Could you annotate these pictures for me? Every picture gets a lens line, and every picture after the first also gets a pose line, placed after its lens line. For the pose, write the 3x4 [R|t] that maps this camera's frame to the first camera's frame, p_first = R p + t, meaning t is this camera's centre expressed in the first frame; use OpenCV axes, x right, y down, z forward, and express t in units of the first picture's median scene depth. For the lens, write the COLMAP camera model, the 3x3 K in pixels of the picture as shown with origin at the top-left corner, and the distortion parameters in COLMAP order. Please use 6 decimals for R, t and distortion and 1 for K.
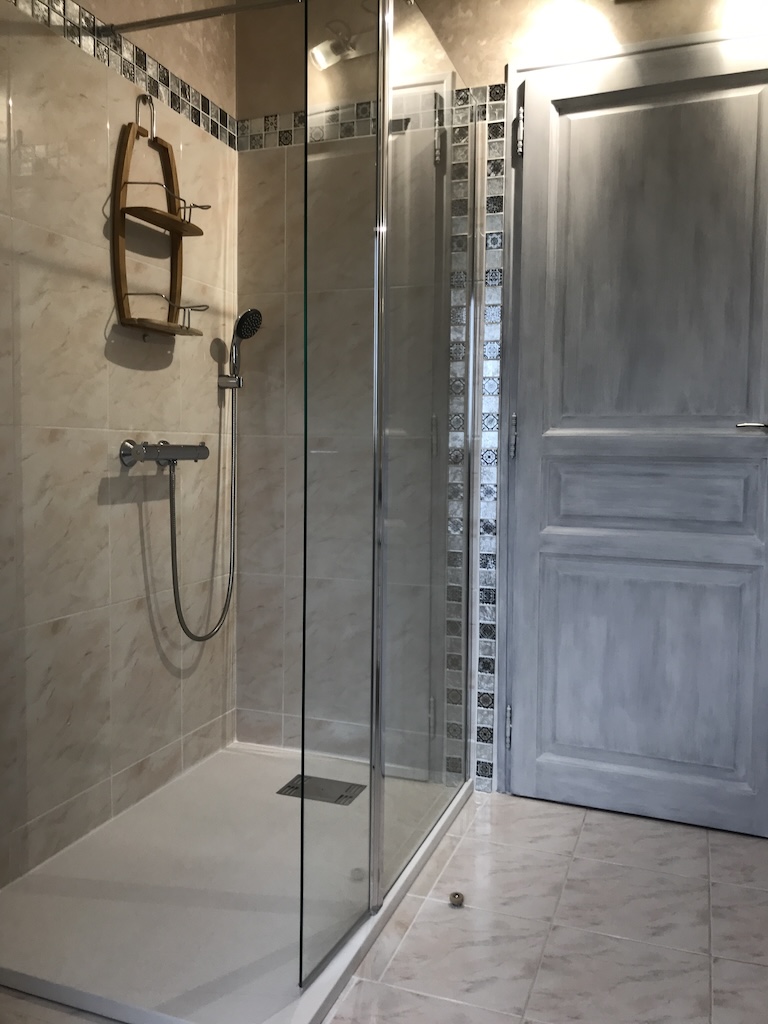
lens RADIAL K [[825.4, 0, 383.8], [0, 825.4, 511.6], [0, 0, 1]] dist [0.058997, -0.080717]
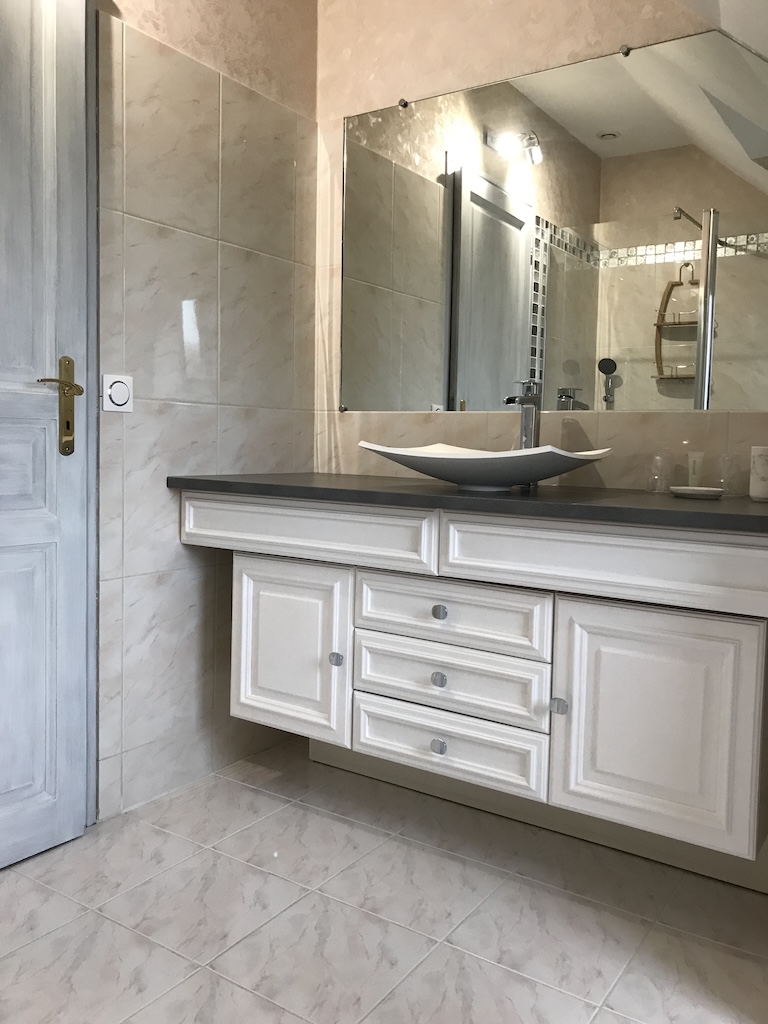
lens RADIAL K [[825.4, 0, 383.8], [0, 825.4, 508.2], [0, 0, 1]] dist [0.058997, -0.080717]
pose [[0.235099, -0.078647, 0.968784, -0.312218], [0.053736, 0.996248, 0.067836, -0.011745], [-0.970485, 0.036110, 0.238443, 0.447129]]
